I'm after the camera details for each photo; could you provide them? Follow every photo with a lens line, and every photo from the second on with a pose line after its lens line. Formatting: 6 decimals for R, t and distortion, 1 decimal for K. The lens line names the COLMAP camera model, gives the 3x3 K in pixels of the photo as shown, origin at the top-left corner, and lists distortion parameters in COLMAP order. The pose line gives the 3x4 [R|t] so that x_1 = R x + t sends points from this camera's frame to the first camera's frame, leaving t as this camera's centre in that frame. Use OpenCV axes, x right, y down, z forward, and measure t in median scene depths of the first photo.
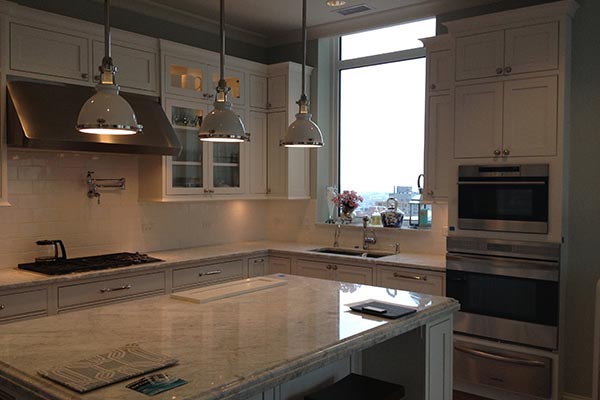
lens RADIAL K [[562.7, 0, 300.0], [0, 562.7, 200.0], [0, 0, 1]] dist [0.011544, 0.000854]
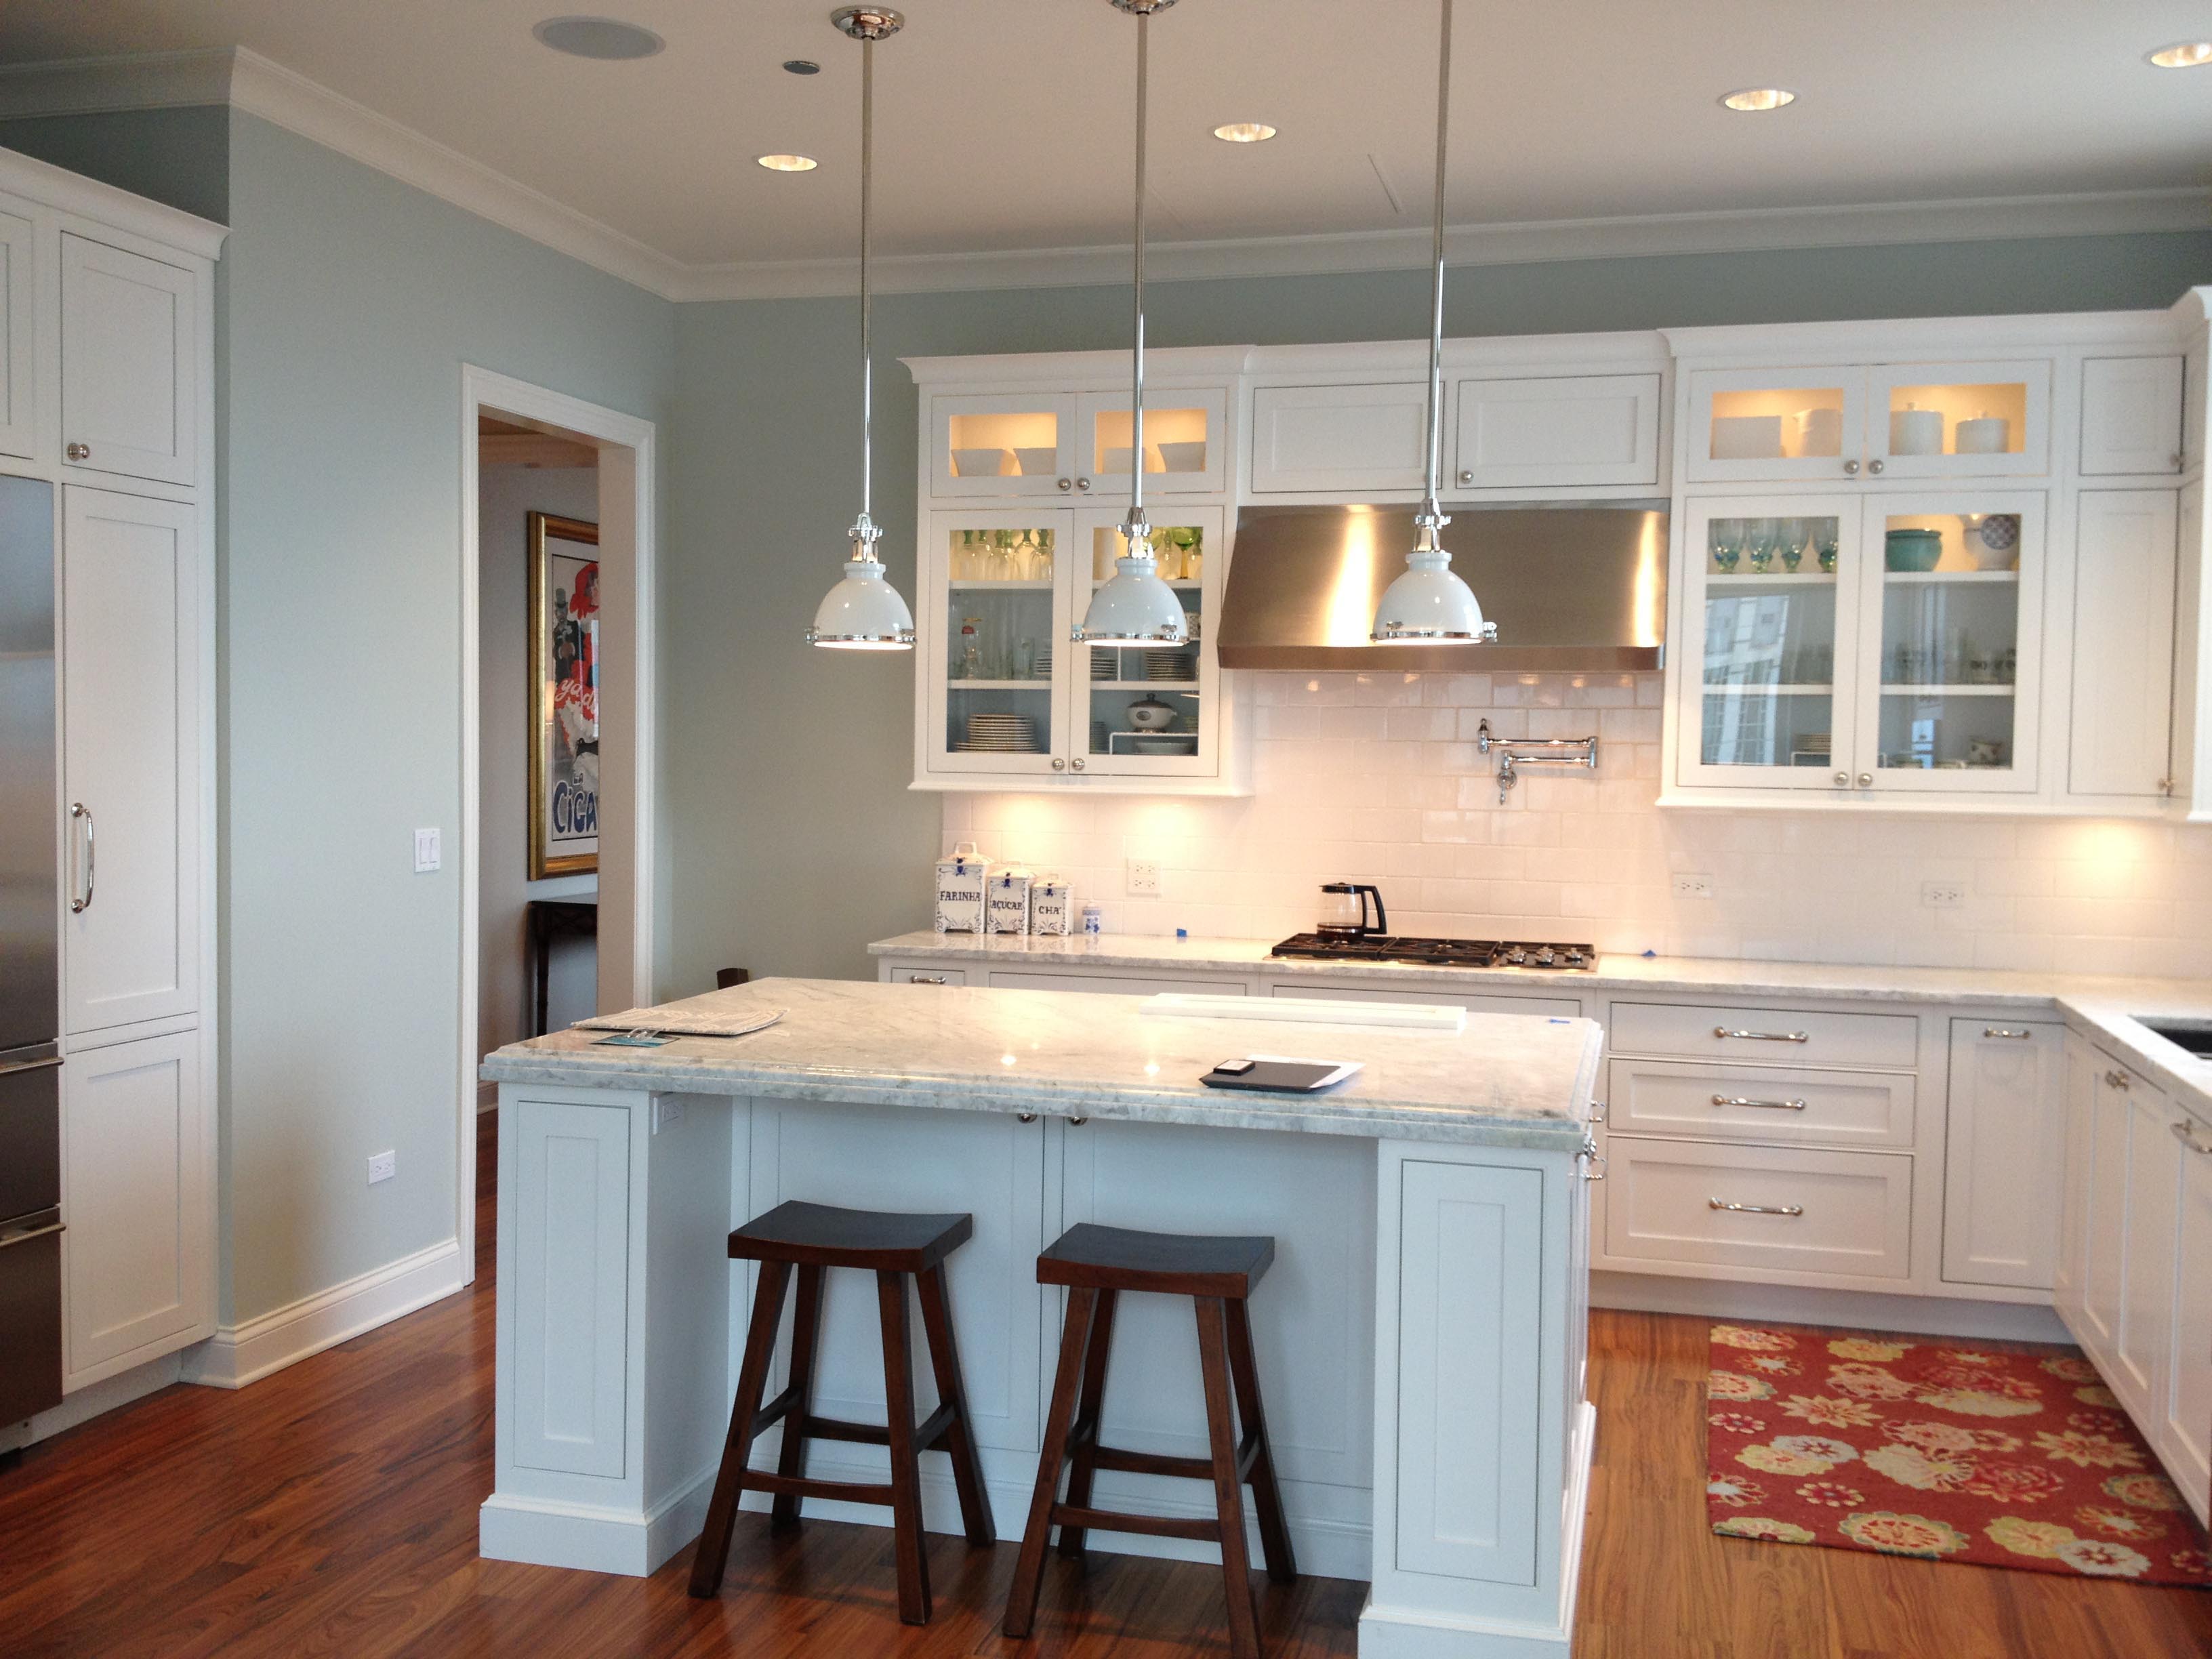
lens RADIAL K [[2064.4, 0, 1106.0], [0, 2064.4, 829.5], [0, 0, 1]] dist [0.127796, -0.273414]
pose [[0.408448, 0.040418, -0.911886, 0.780604], [-0.041256, 0.998816, 0.025792, -0.001095], [0.911849, 0.027086, 0.409632, 0.183906]]
